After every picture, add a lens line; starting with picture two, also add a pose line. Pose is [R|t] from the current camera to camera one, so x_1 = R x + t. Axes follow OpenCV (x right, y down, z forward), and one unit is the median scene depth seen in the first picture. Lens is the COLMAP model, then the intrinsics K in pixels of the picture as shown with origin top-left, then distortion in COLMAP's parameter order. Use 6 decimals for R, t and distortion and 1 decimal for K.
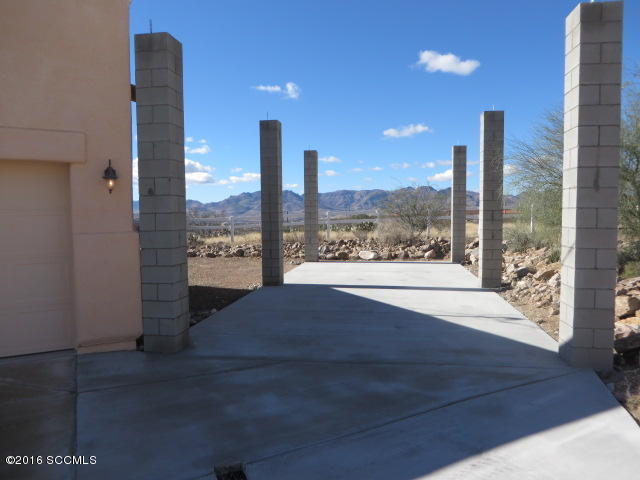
lens RADIAL K [[477.6, 0, 317.5], [0, 477.6, 238.6], [0, 0, 1]] dist [0.009580, -0.005596]
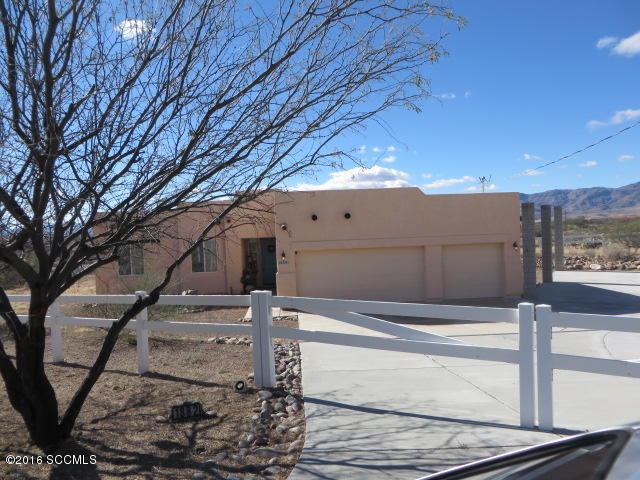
lens RADIAL K [[477.6, 0, 323.6], [0, 477.6, 240.1], [0, 0, 1]] dist [0.009580, -0.005596]
pose [[0.922362, -0.013560, -0.386090, -0.123544], [0.010123, 0.999889, -0.010934, -0.049377], [0.386195, 0.006177, 0.922396, -0.884555]]
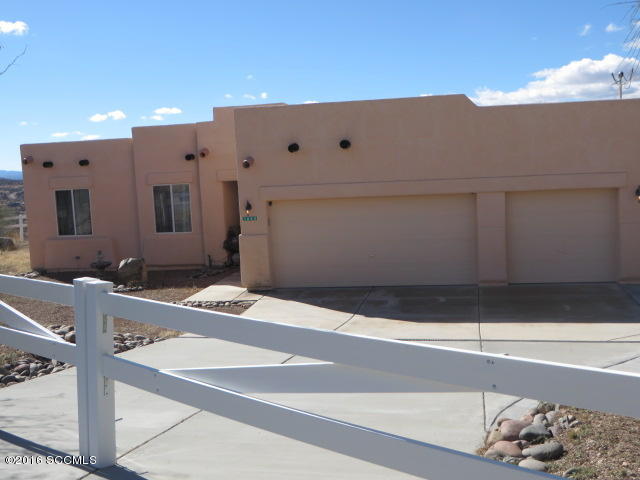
lens RADIAL K [[768.5, 0, 319.9], [0, 768.5, 238.9], [0, 0, 1]] dist [-0.013027, 0.000000]
pose [[0.792865, 0.028120, -0.608748, 0.145191], [0.007894, 0.998377, 0.056399, -0.043758], [0.609346, -0.049522, 0.791356, -0.744477]]
